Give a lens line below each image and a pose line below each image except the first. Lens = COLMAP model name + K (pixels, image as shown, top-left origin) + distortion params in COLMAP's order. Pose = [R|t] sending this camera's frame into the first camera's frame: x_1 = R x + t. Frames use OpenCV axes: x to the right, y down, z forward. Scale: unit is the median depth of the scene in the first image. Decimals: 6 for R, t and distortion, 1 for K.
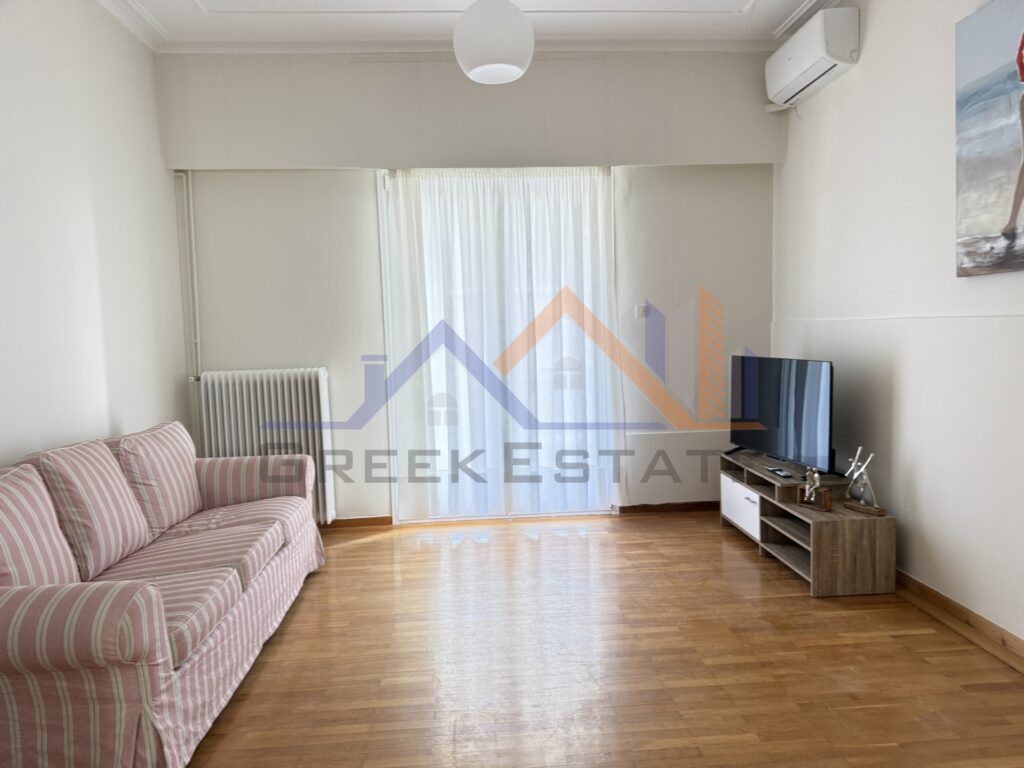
lens RADIAL K [[716.5, 0, 531.9], [0, 716.5, 378.3], [0, 0, 1]] dist [0.050708, -0.052039]
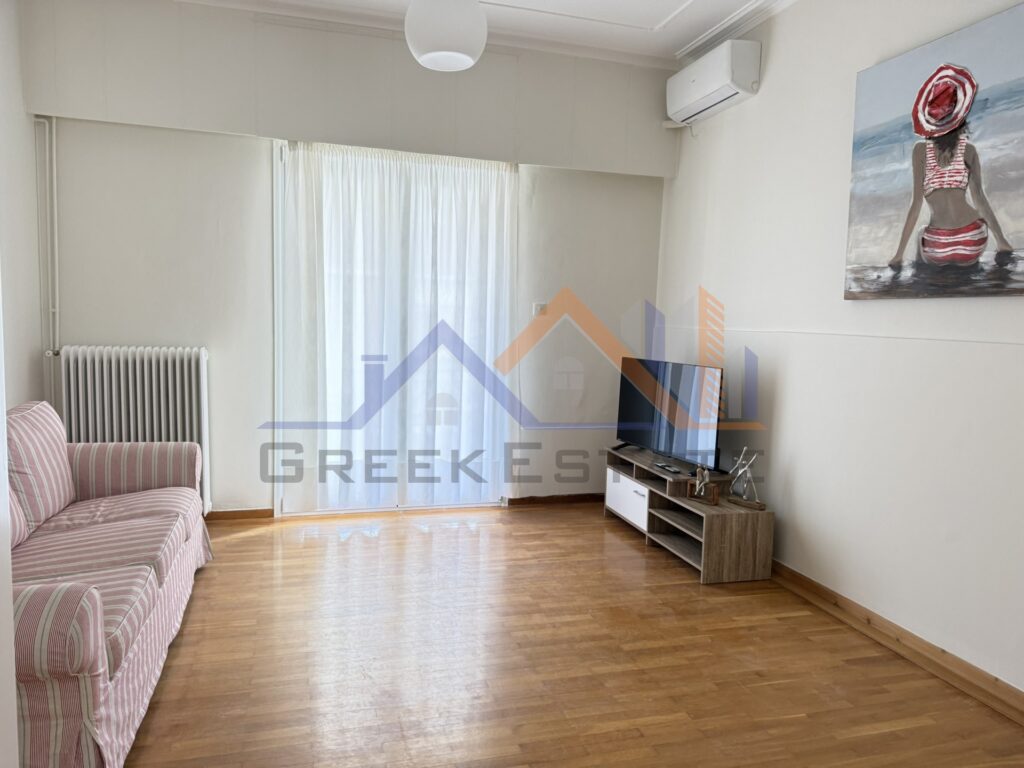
lens RADIAL K [[716.5, 0, 512.7], [0, 716.5, 382.9], [0, 0, 1]] dist [0.050708, -0.052039]
pose [[0.975762, 0.041348, 0.214893, -0.135974], [-0.046229, 0.998773, 0.017735, -0.005831], [-0.213896, -0.027240, 0.976477, 0.009284]]
